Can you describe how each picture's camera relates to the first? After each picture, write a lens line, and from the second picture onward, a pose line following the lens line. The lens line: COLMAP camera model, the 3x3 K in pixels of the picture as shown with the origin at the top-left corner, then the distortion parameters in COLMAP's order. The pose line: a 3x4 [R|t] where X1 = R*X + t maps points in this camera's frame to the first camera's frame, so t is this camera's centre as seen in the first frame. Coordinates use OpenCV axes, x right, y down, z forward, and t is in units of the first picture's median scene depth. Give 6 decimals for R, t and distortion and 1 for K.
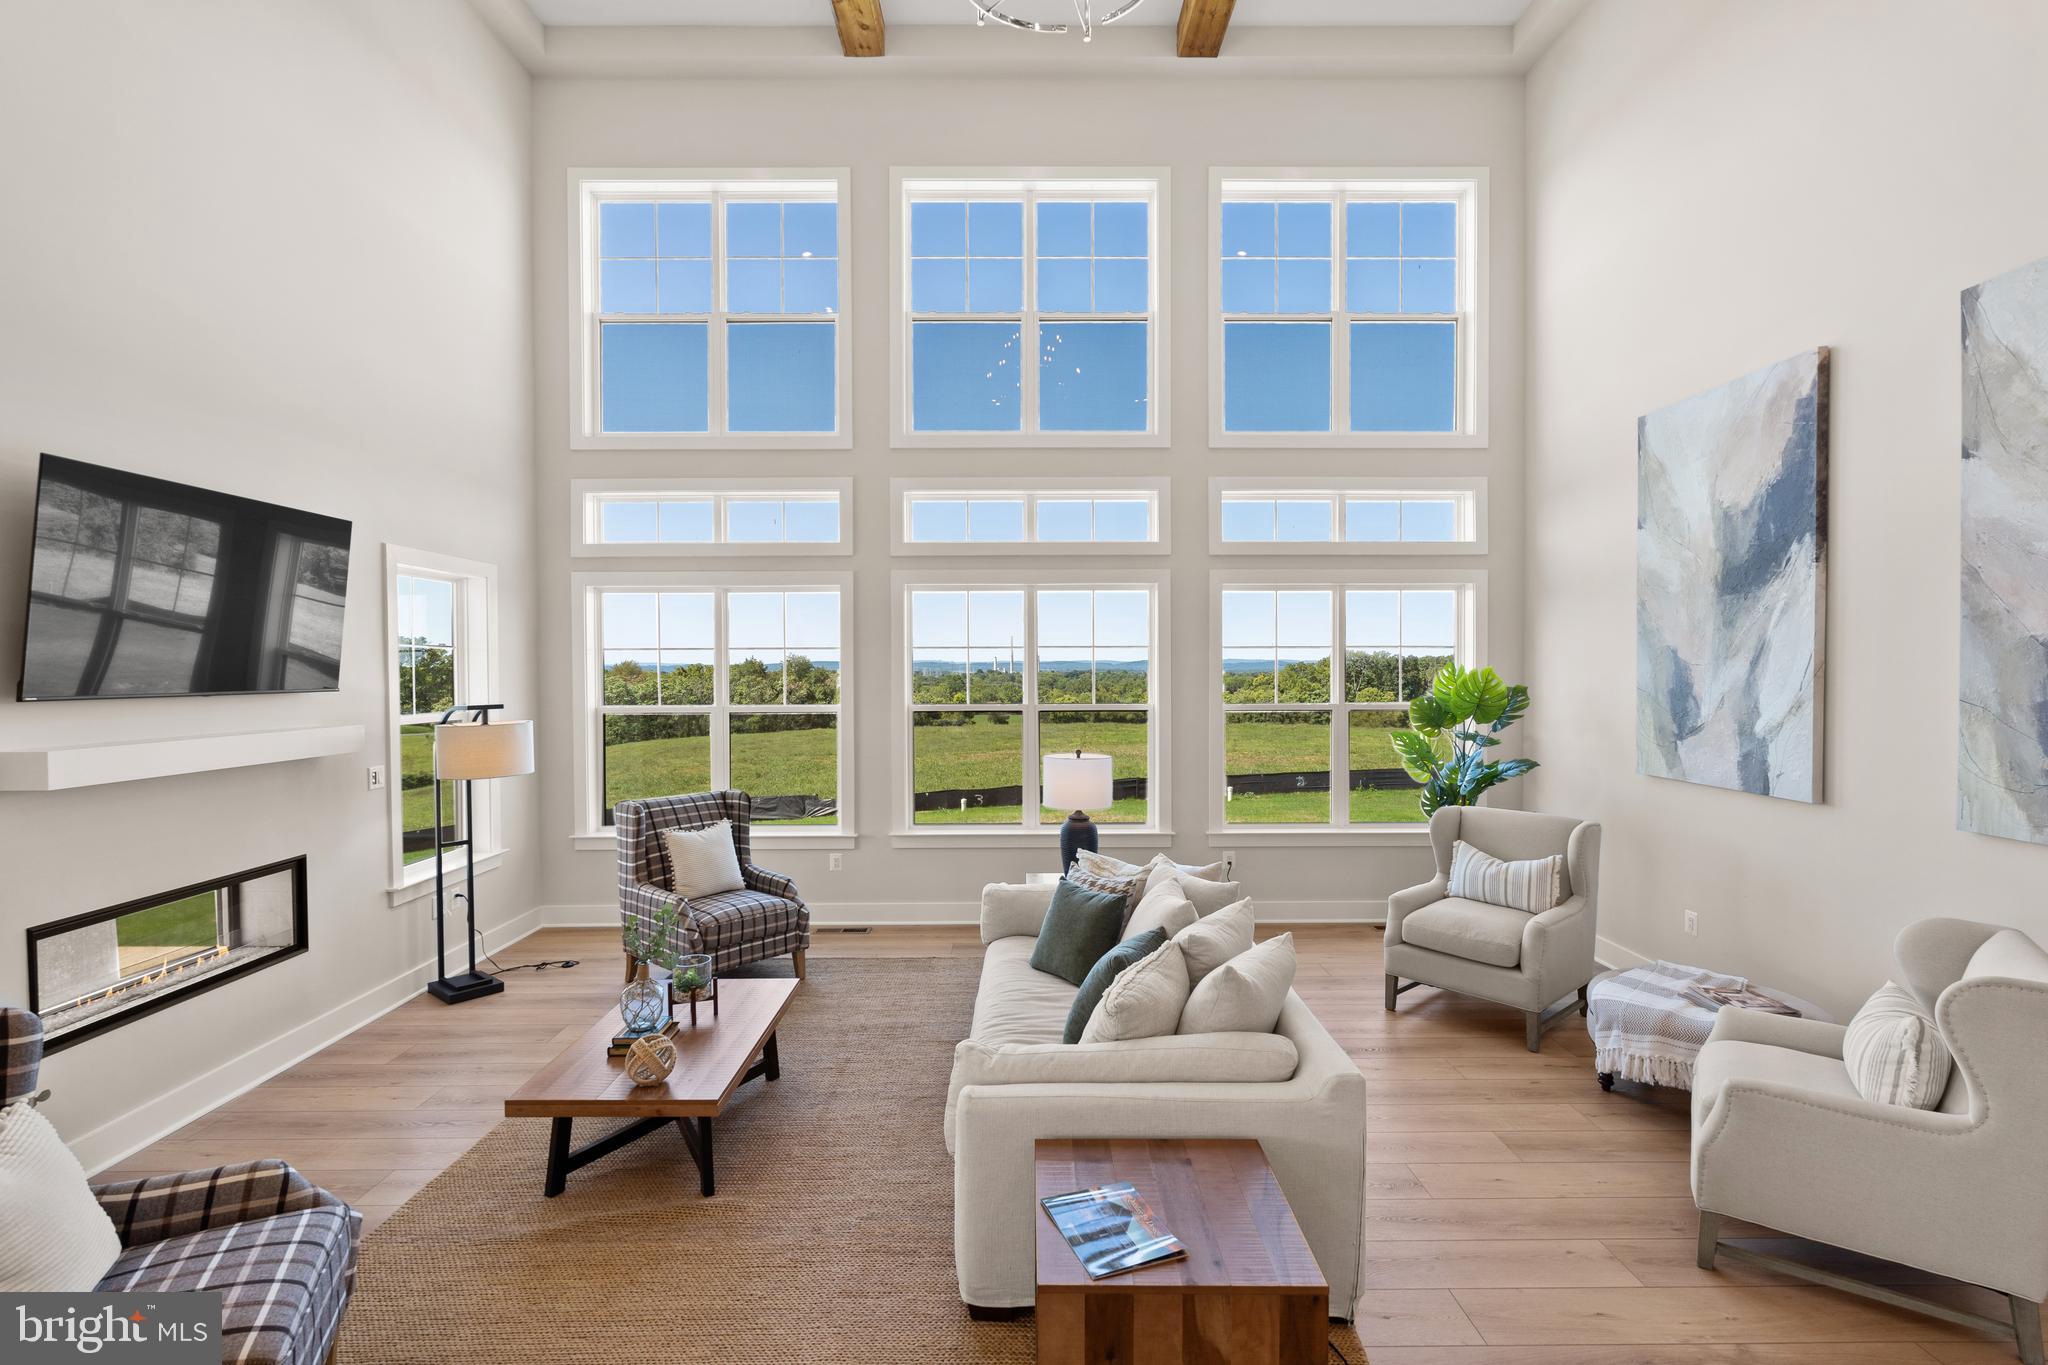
lens RADIAL K [[933.9, 0, 1024.0], [0, 933.9, 682.5], [0, 0, 1]] dist [-0.004826, -0.000895]
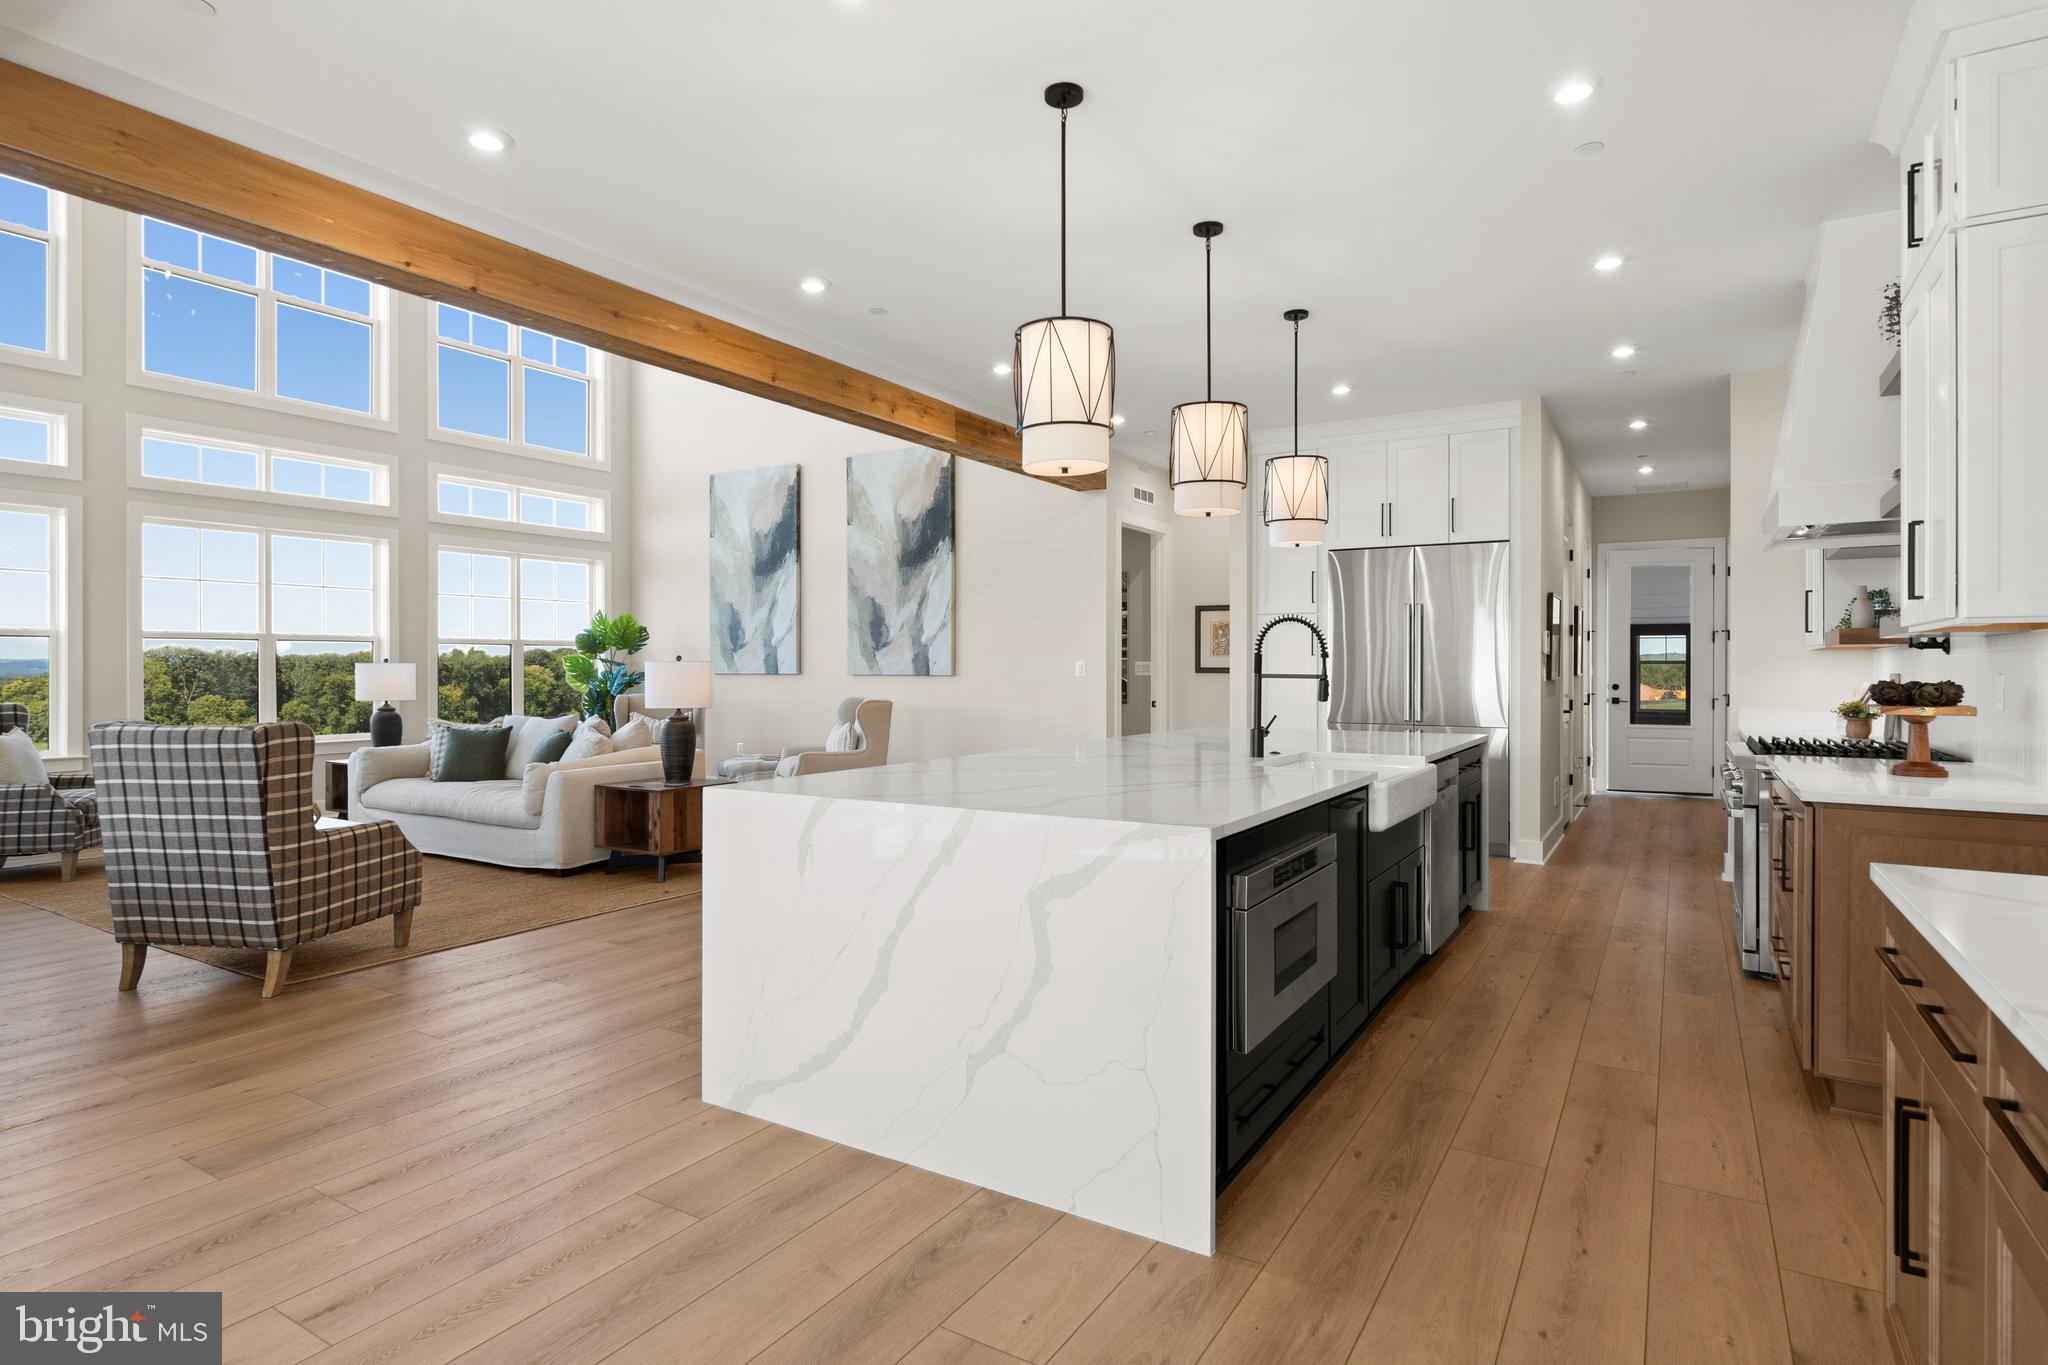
lens RADIAL K [[1074.6, 0, 1024.0], [0, 1074.6, 682.5], [0, 0, 1]] dist [-0.000870, 0.000252]
pose [[0.526616, -0.011361, 0.850027, -0.872693], [0.016233, 0.999863, 0.003307, 0.131539], [-0.849948, 0.012057, 0.526728, -0.668783]]
